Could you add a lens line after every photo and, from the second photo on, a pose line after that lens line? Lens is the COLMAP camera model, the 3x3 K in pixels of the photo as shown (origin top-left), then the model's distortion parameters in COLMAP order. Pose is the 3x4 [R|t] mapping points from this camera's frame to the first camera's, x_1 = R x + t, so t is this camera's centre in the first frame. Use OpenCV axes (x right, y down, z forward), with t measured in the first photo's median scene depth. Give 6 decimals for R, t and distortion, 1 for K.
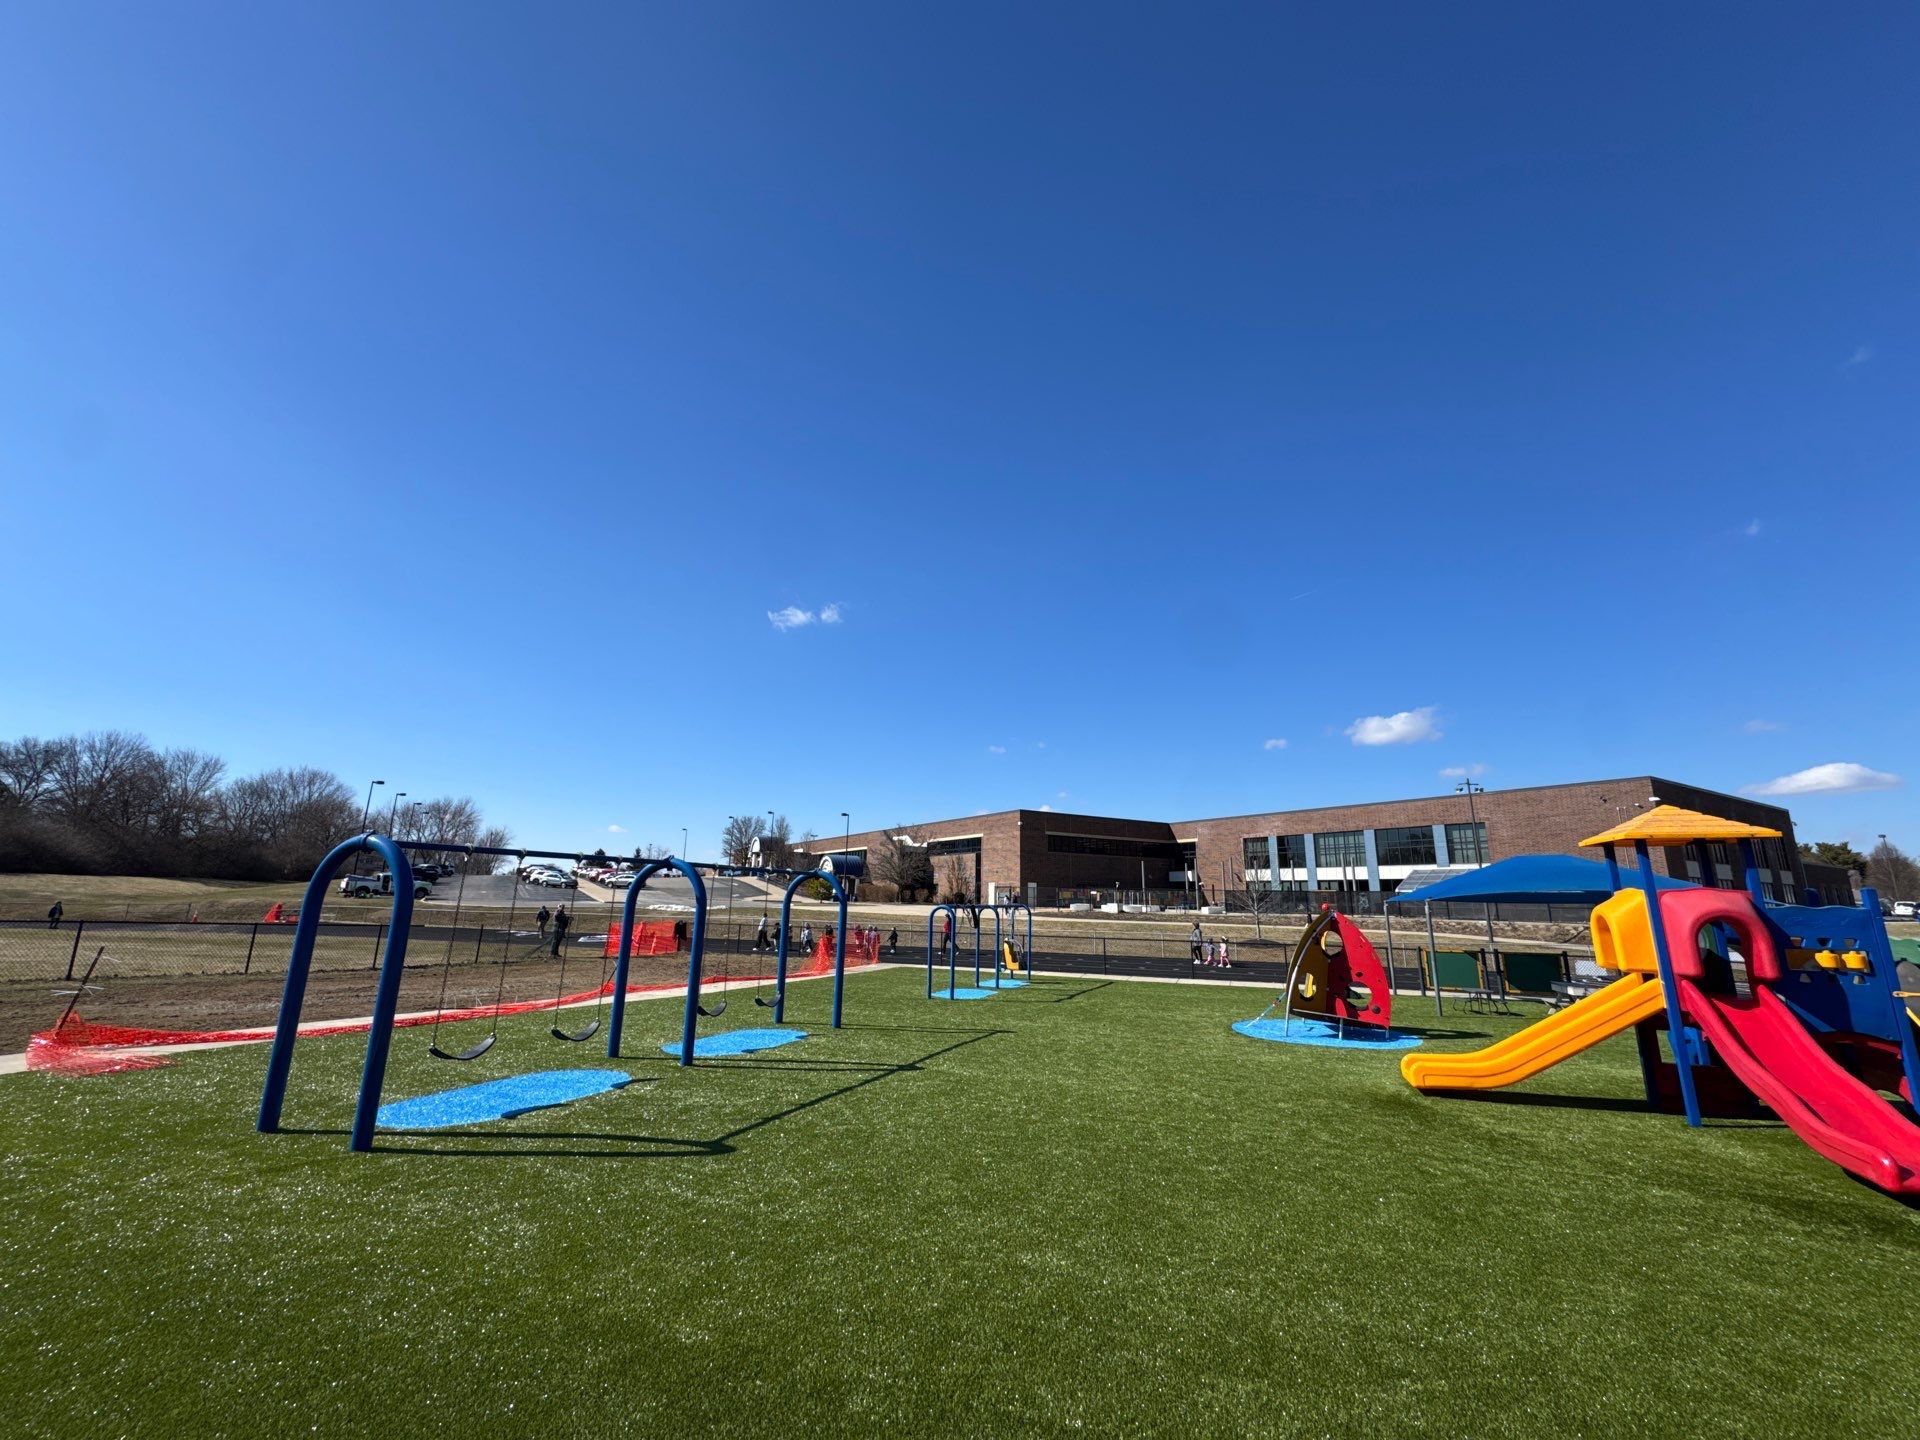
lens RADIAL K [[772.9, 0, 960.0], [0, 772.9, 720.0], [0, 0, 1]] dist [-0.001713, -0.000171]
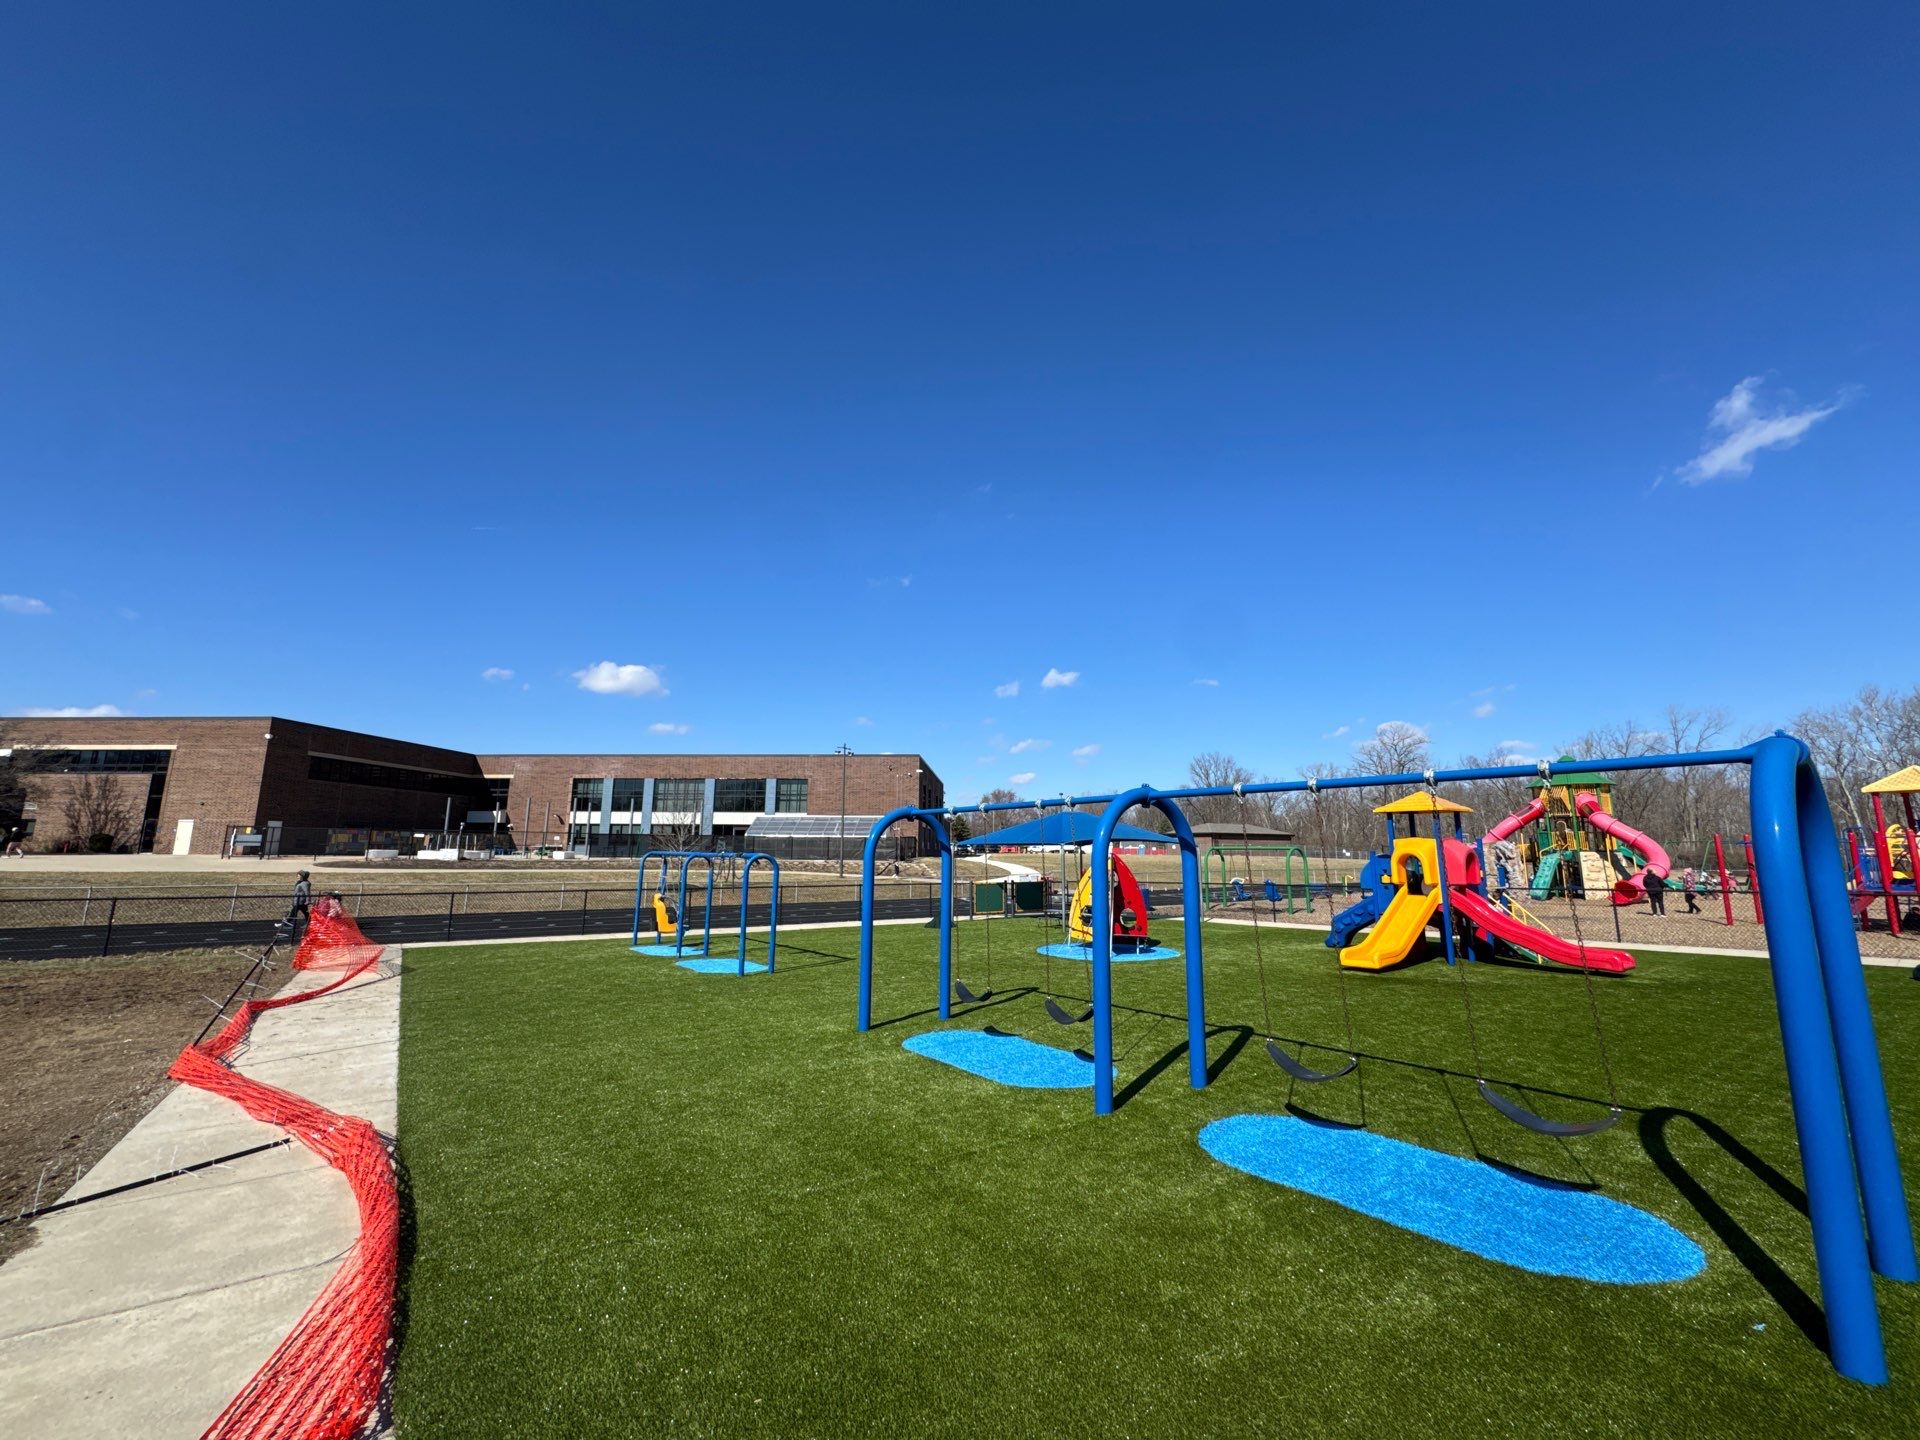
lens RADIAL K [[772.9, 0, 960.0], [0, 772.9, 720.0], [0, 0, 1]] dist [-0.001713, -0.000171]
pose [[0.568019, 0.124735, 0.813508, -0.149872], [-0.183398, 0.982778, -0.022635, 0.021521], [-0.802321, -0.136339, 0.581113, 0.103014]]
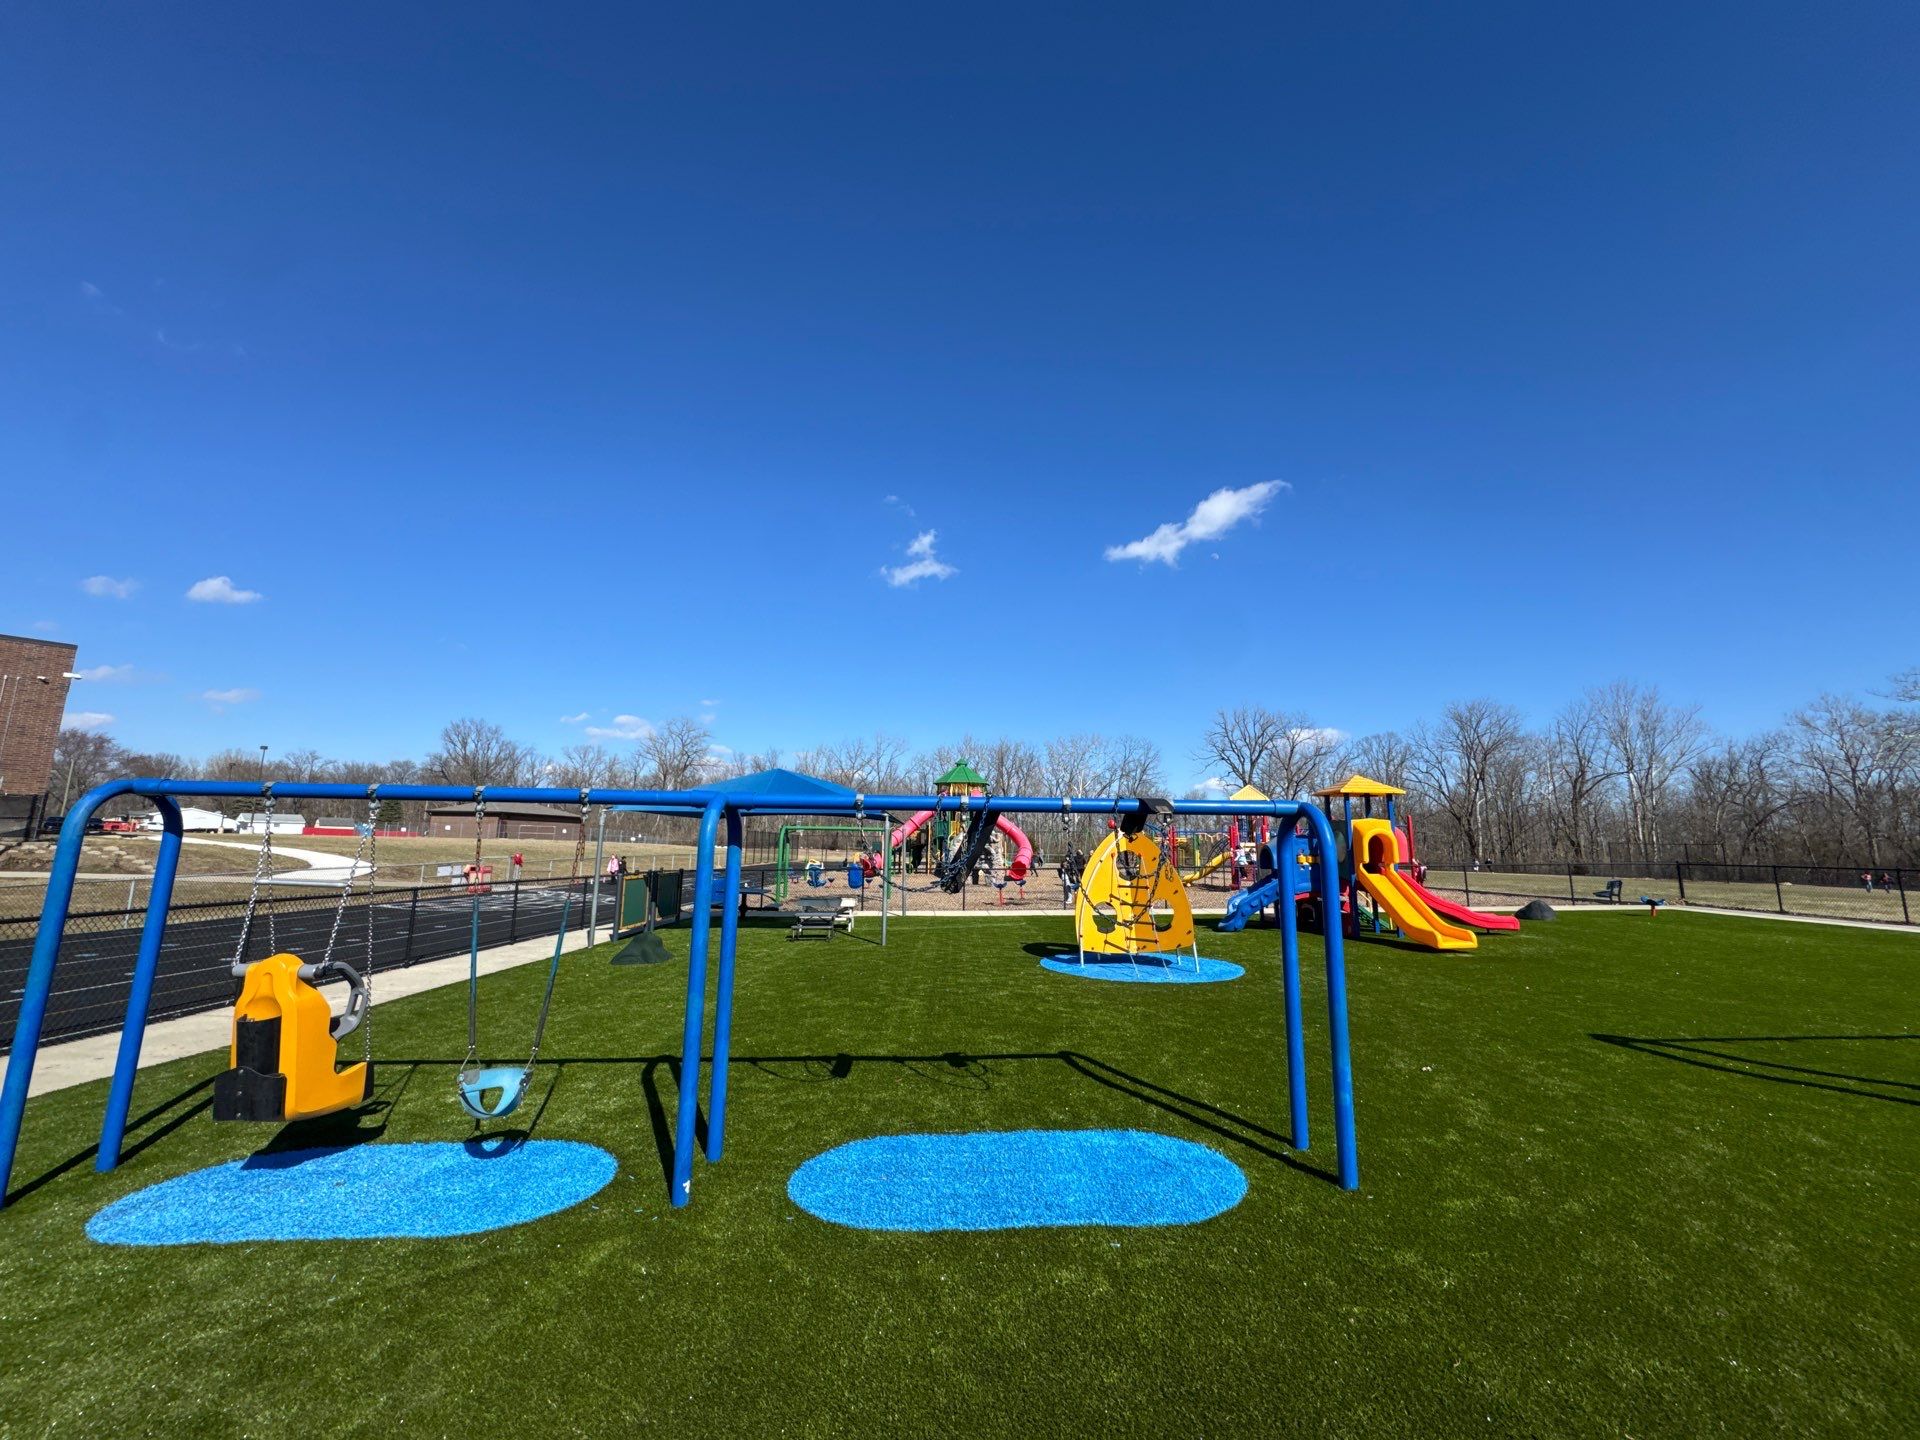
lens RADIAL K [[757.8, 0, 960.0], [0, 757.8, 720.0], [0, 0, 1]] dist [0.000001, 0.000191]
pose [[-0.347883, 0.131660, 0.928247, -0.061311], [-0.234192, 0.946500, -0.222018, 0.076689], [-0.907817, -0.294624, -0.298437, 0.308310]]
